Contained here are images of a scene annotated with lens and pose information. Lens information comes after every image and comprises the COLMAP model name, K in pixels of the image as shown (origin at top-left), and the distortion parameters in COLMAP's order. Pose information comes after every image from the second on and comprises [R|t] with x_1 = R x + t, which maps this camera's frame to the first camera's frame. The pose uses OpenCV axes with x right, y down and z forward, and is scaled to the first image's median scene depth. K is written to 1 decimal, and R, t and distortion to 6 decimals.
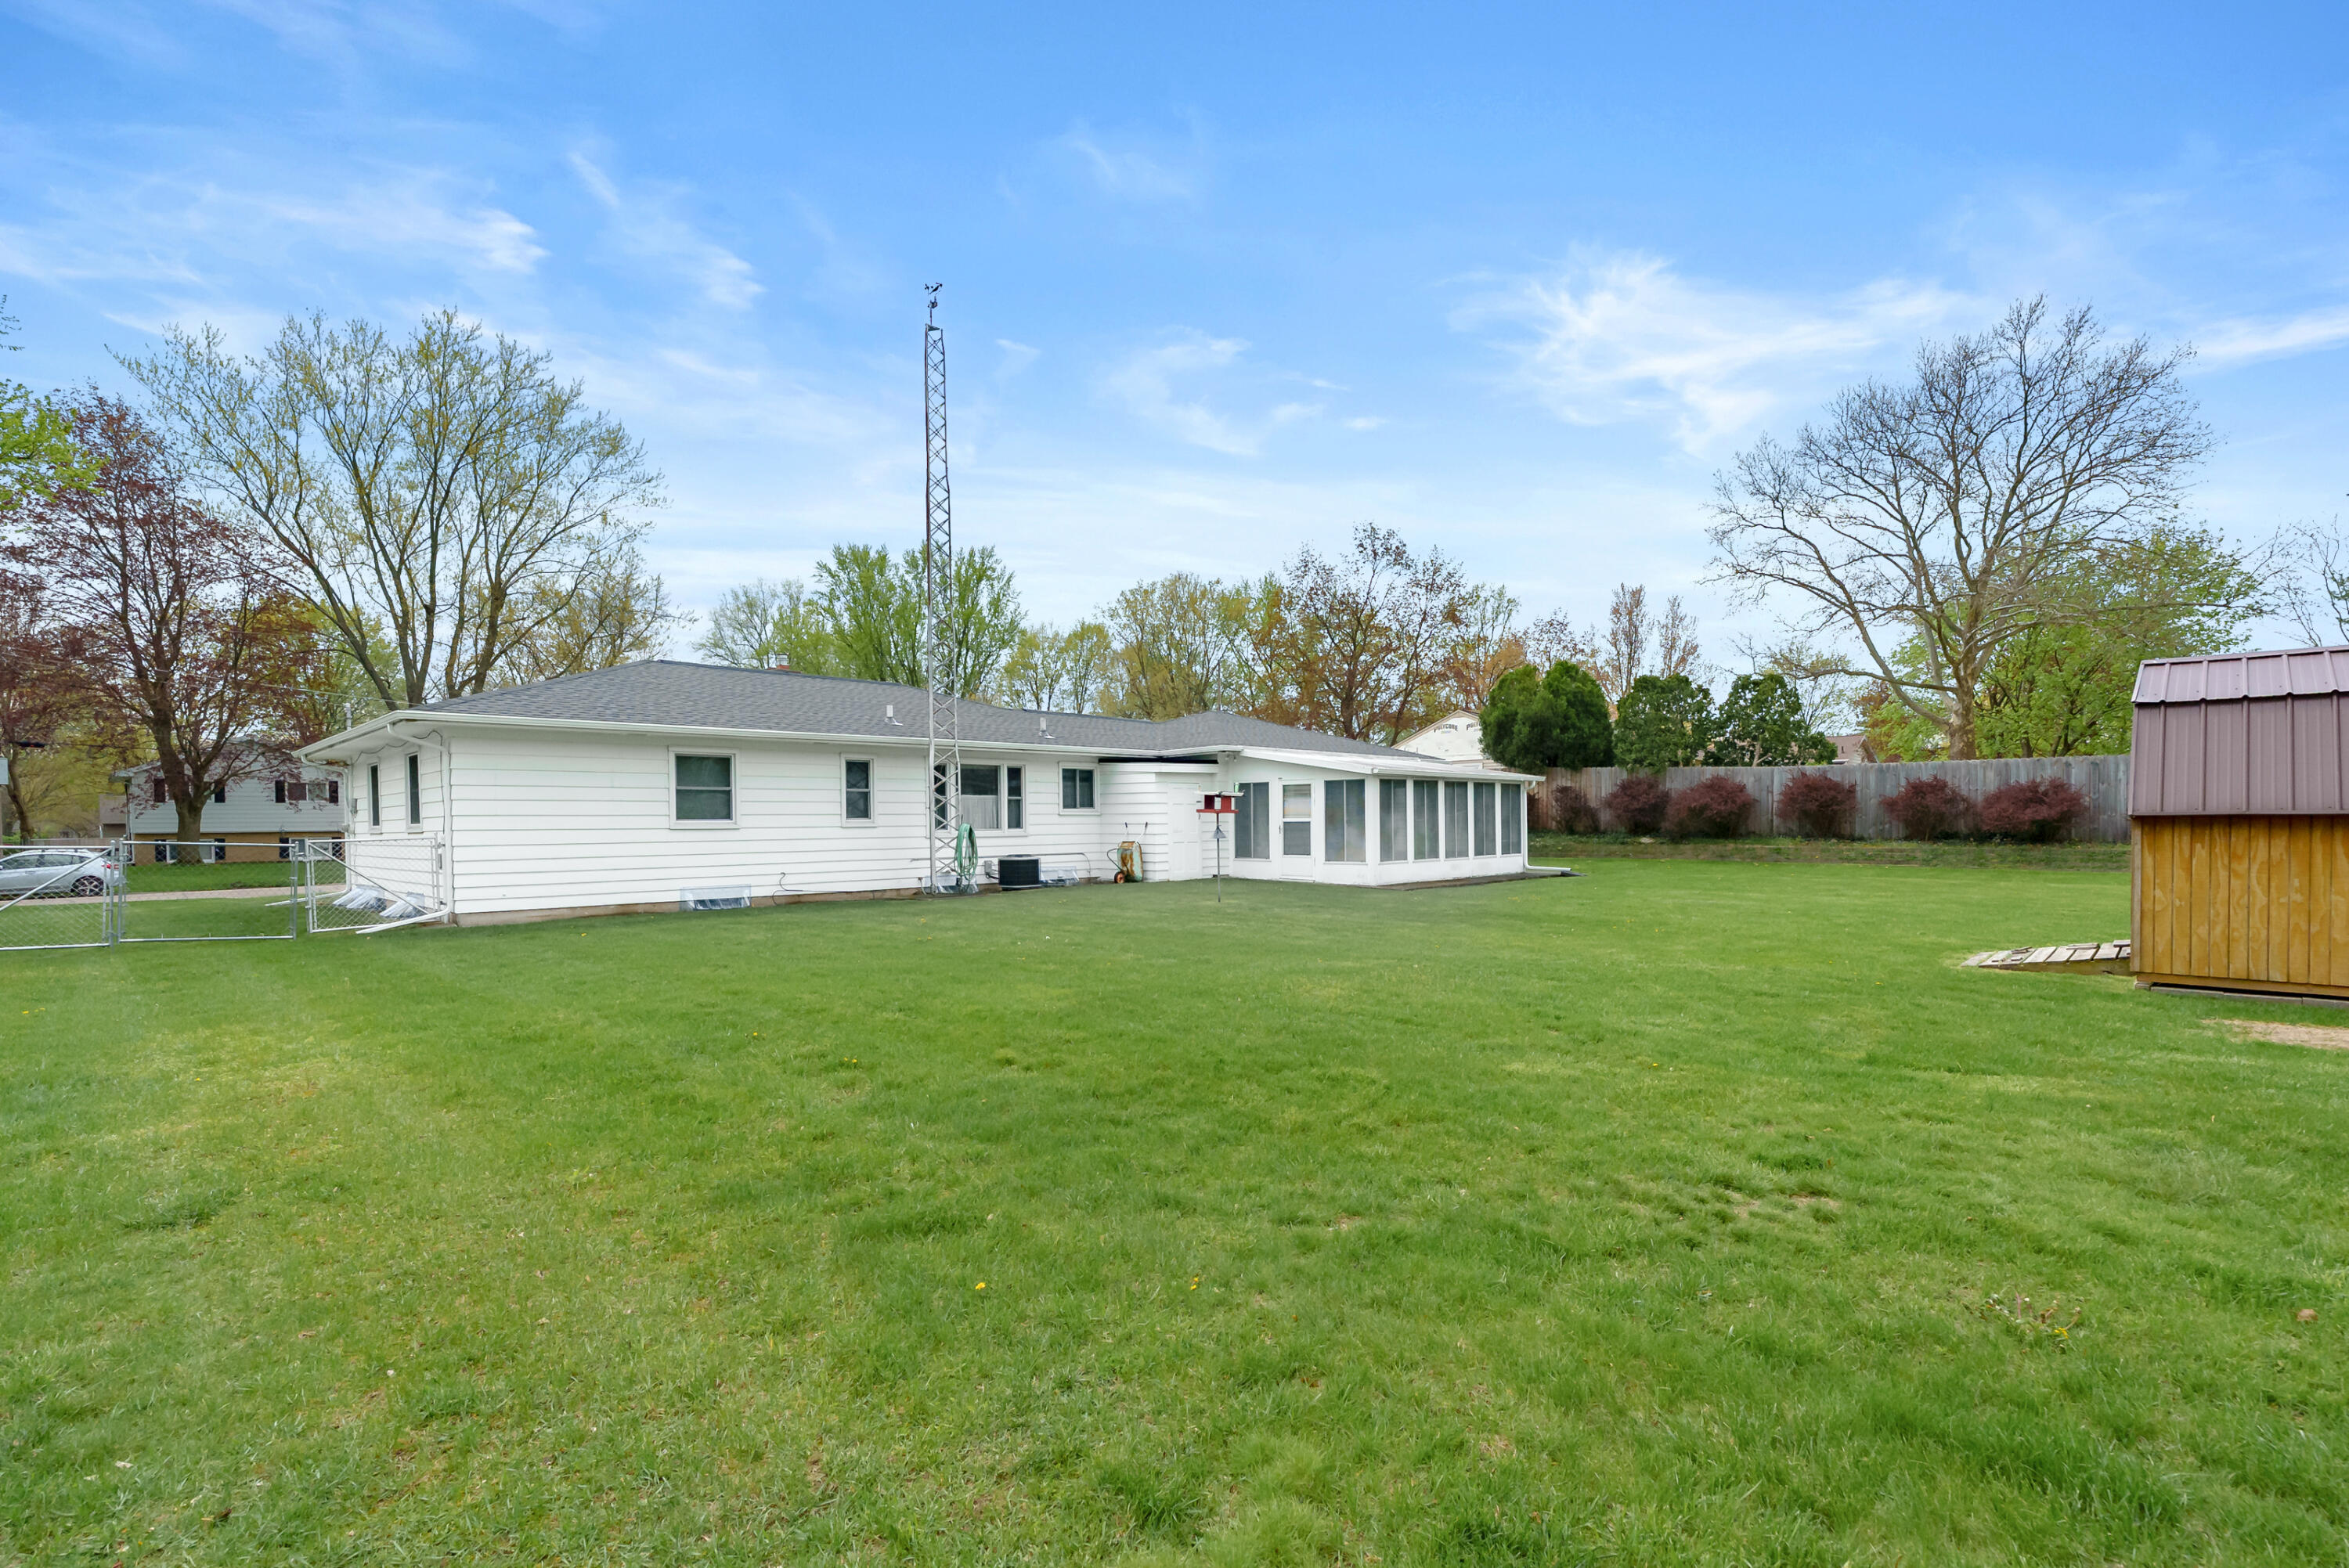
lens RADIAL K [[1052.7, 0, 1166.4], [0, 1052.7, 805.5], [0, 0, 1]] dist [-0.000699, 0.000157]
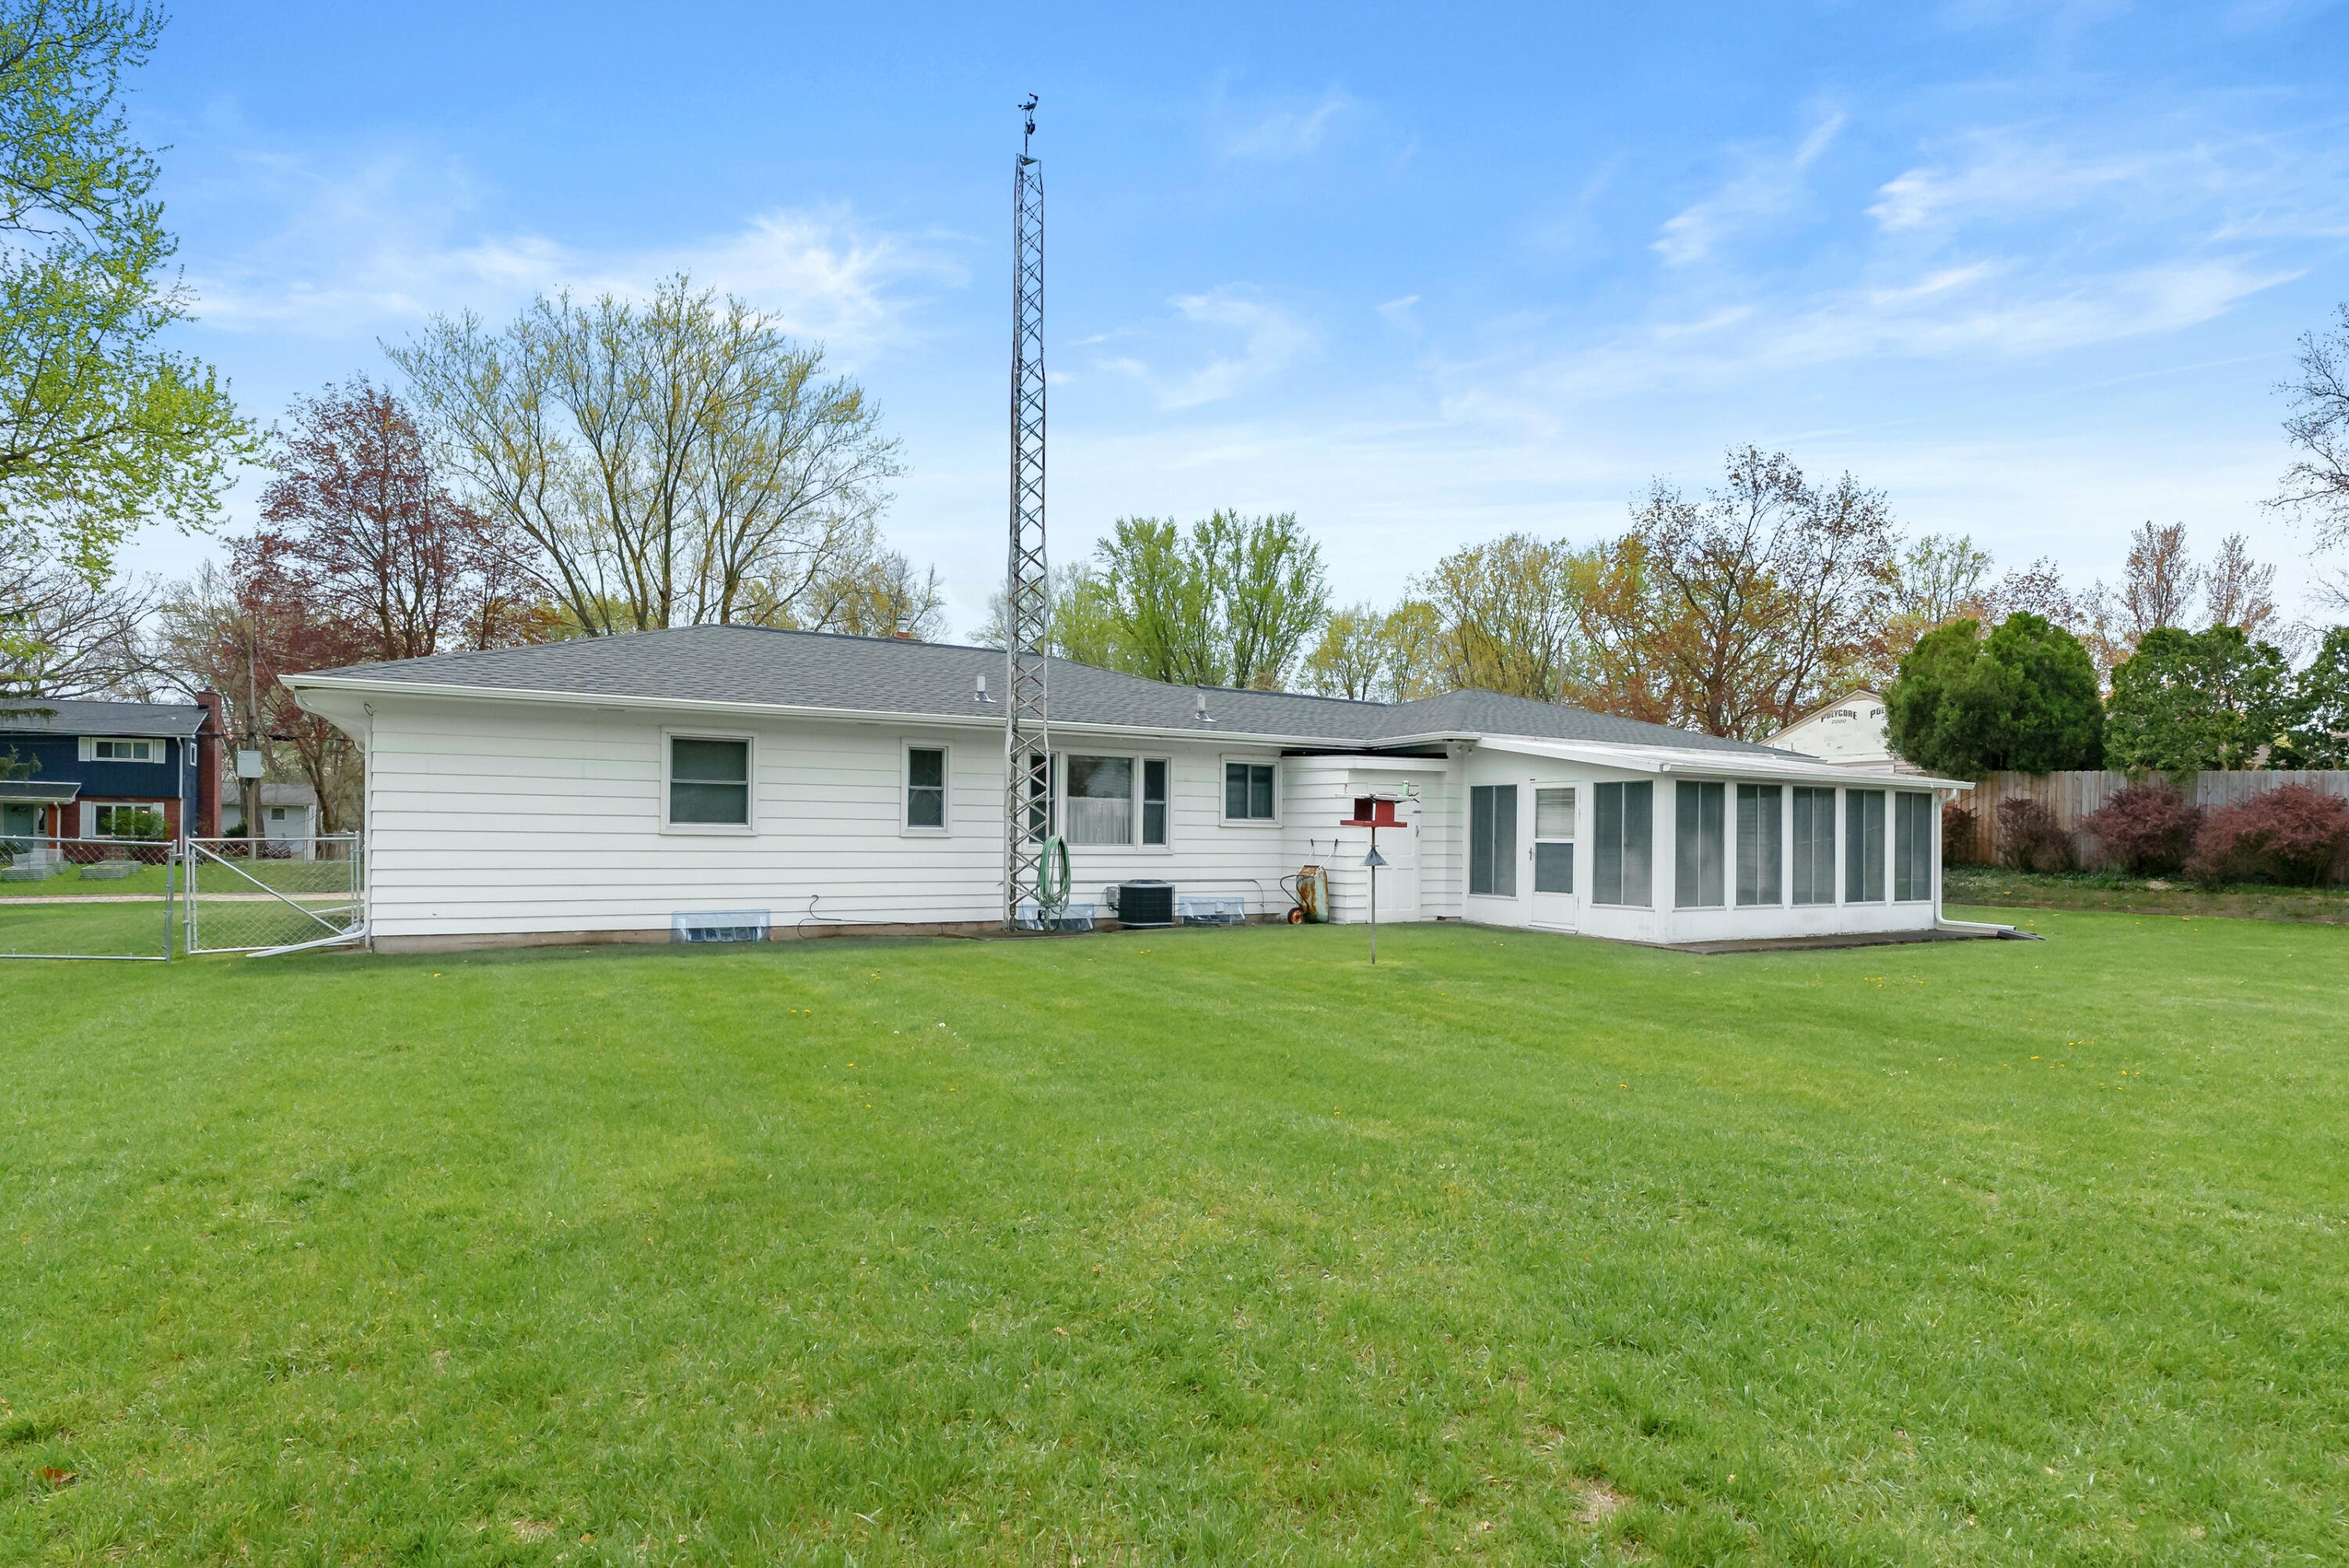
lens RADIAL K [[1219.4, 0, 1214.5], [0, 1219.4, 811.0], [0, 0, 1]] dist [0.001988, -0.000099]
pose [[0.969598, 0.016037, -0.244176, 0.101620], [-0.017585, 0.999837, -0.004163, 0.001610], [0.244069, 0.008330, 0.969722, 0.178951]]
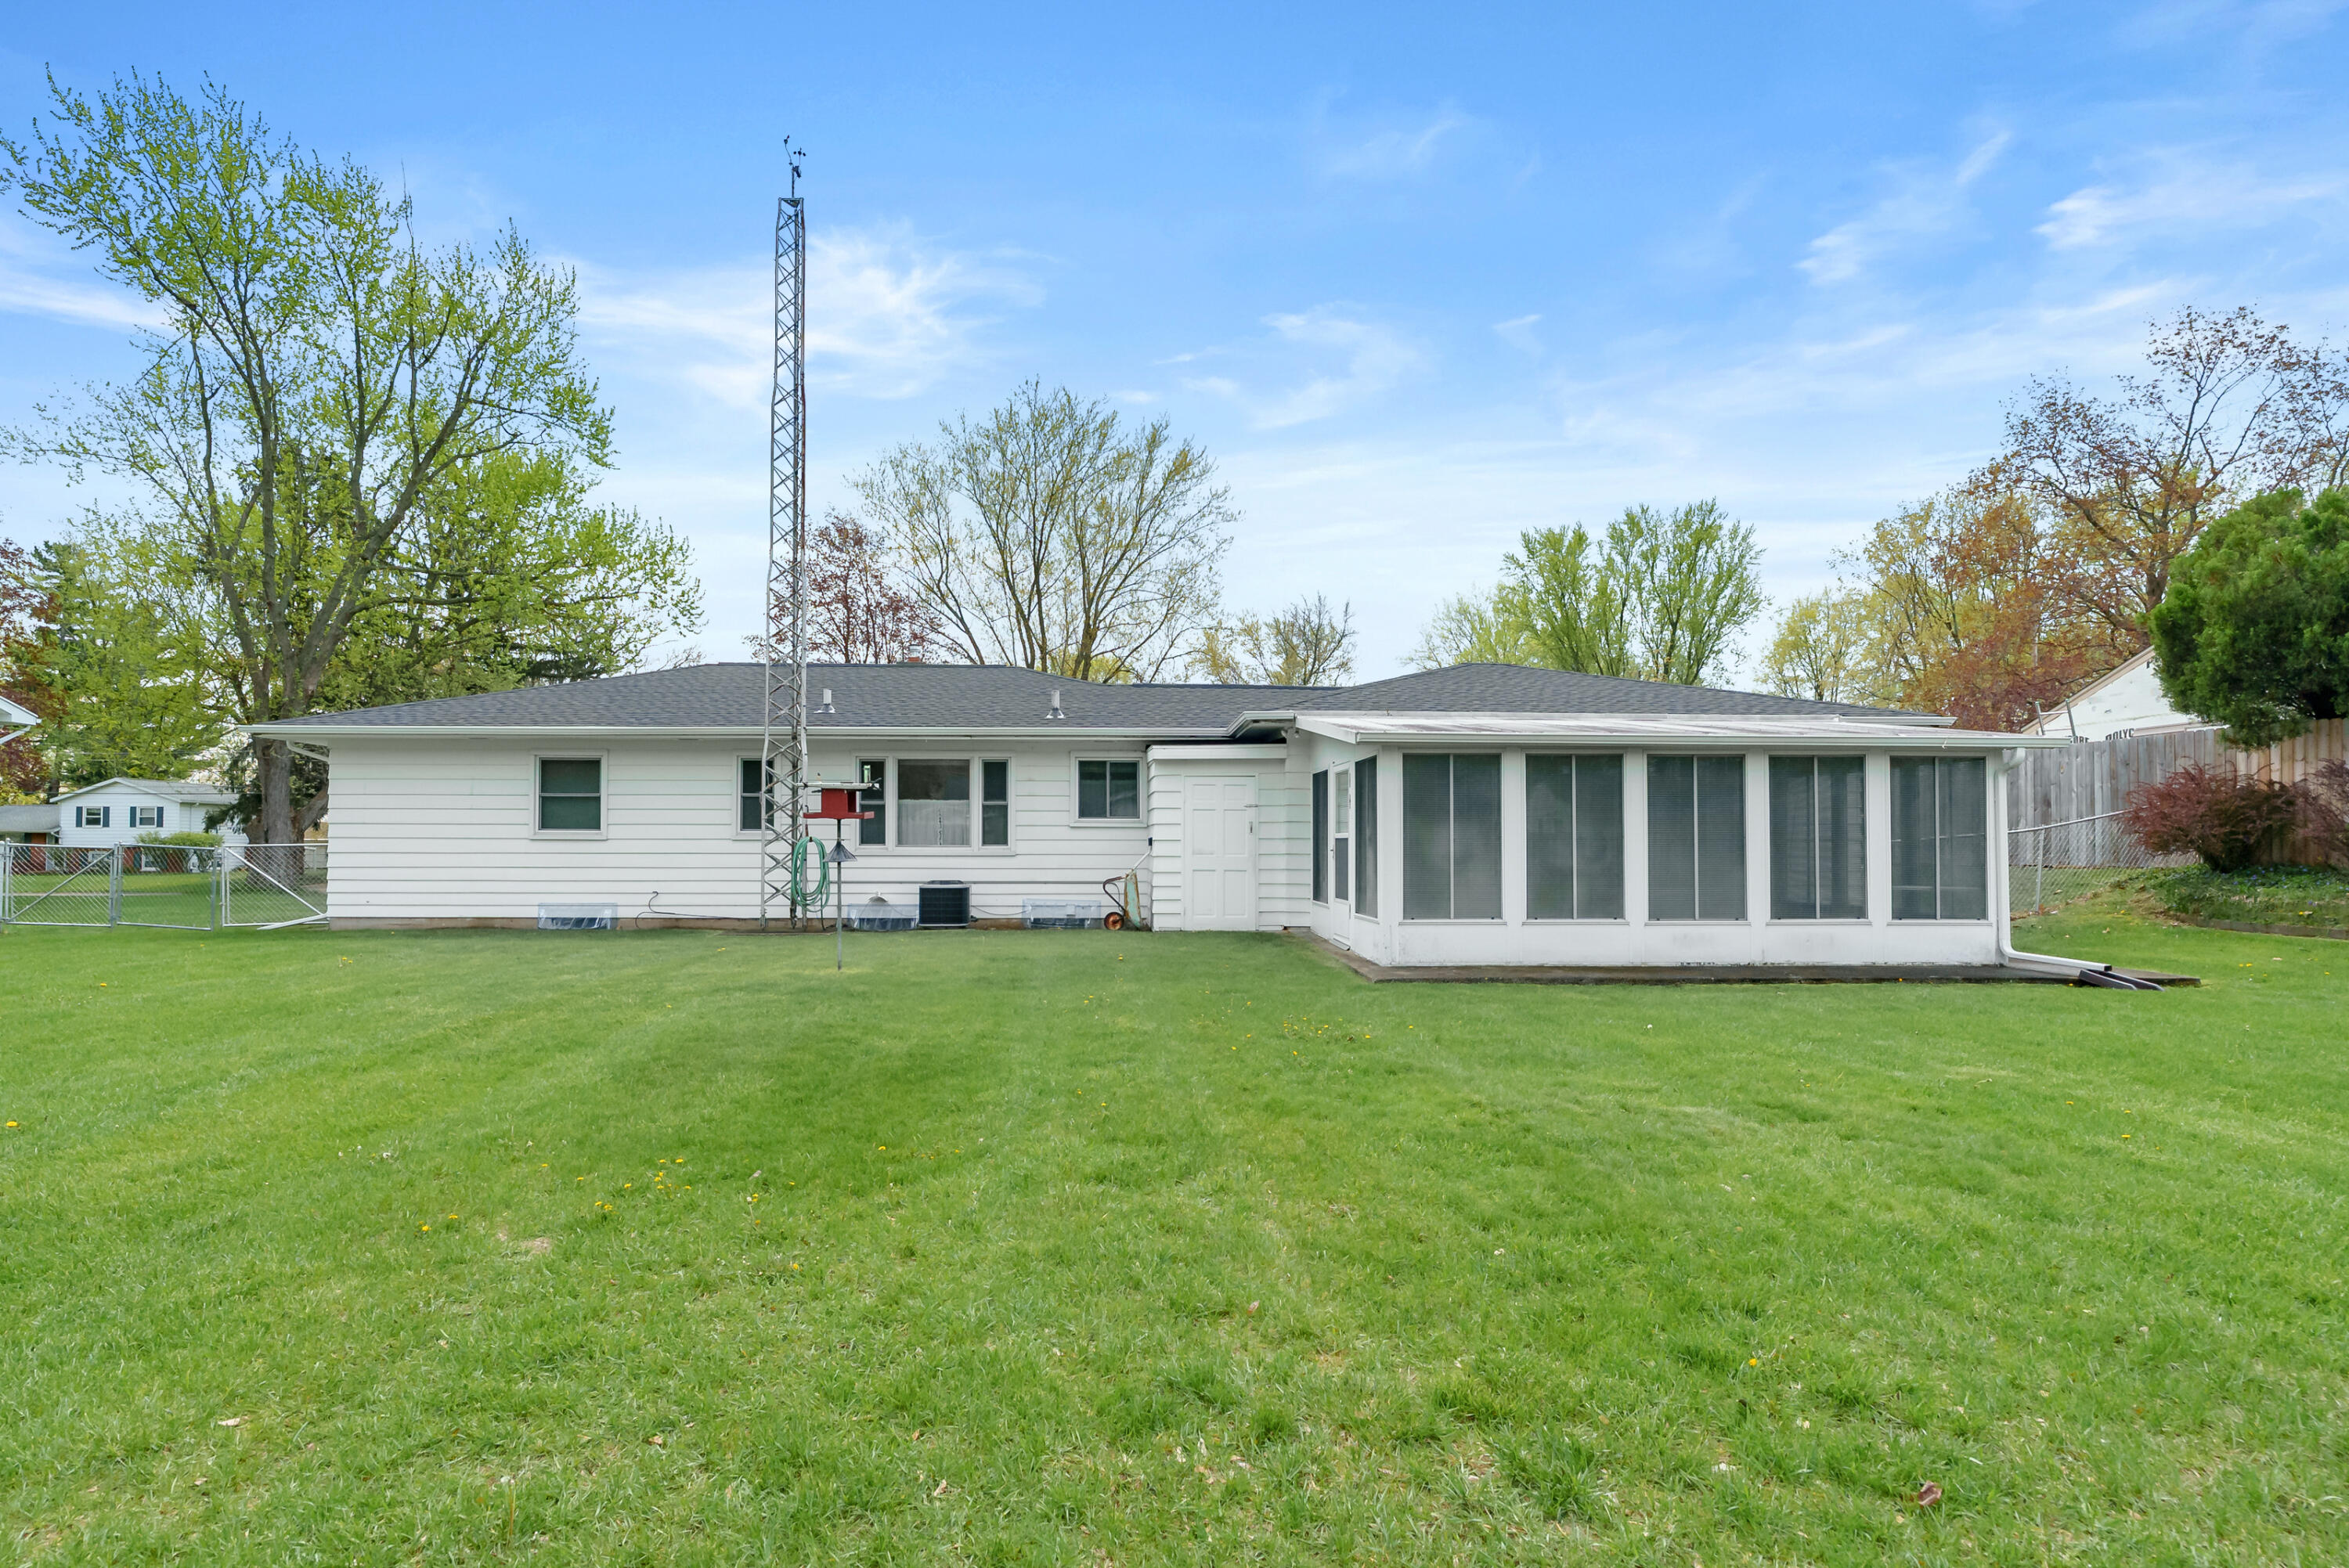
lens RADIAL K [[1103.0, 0, 1118.5], [0, 1103.0, 810.1], [0, 0, 1]] dist [-0.002820, -0.000123]
pose [[0.729192, -0.010051, -0.684236, 0.429503], [0.000950, 0.999906, -0.013676, 0.007889], [0.684309, 0.009322, 0.729133, 0.485796]]
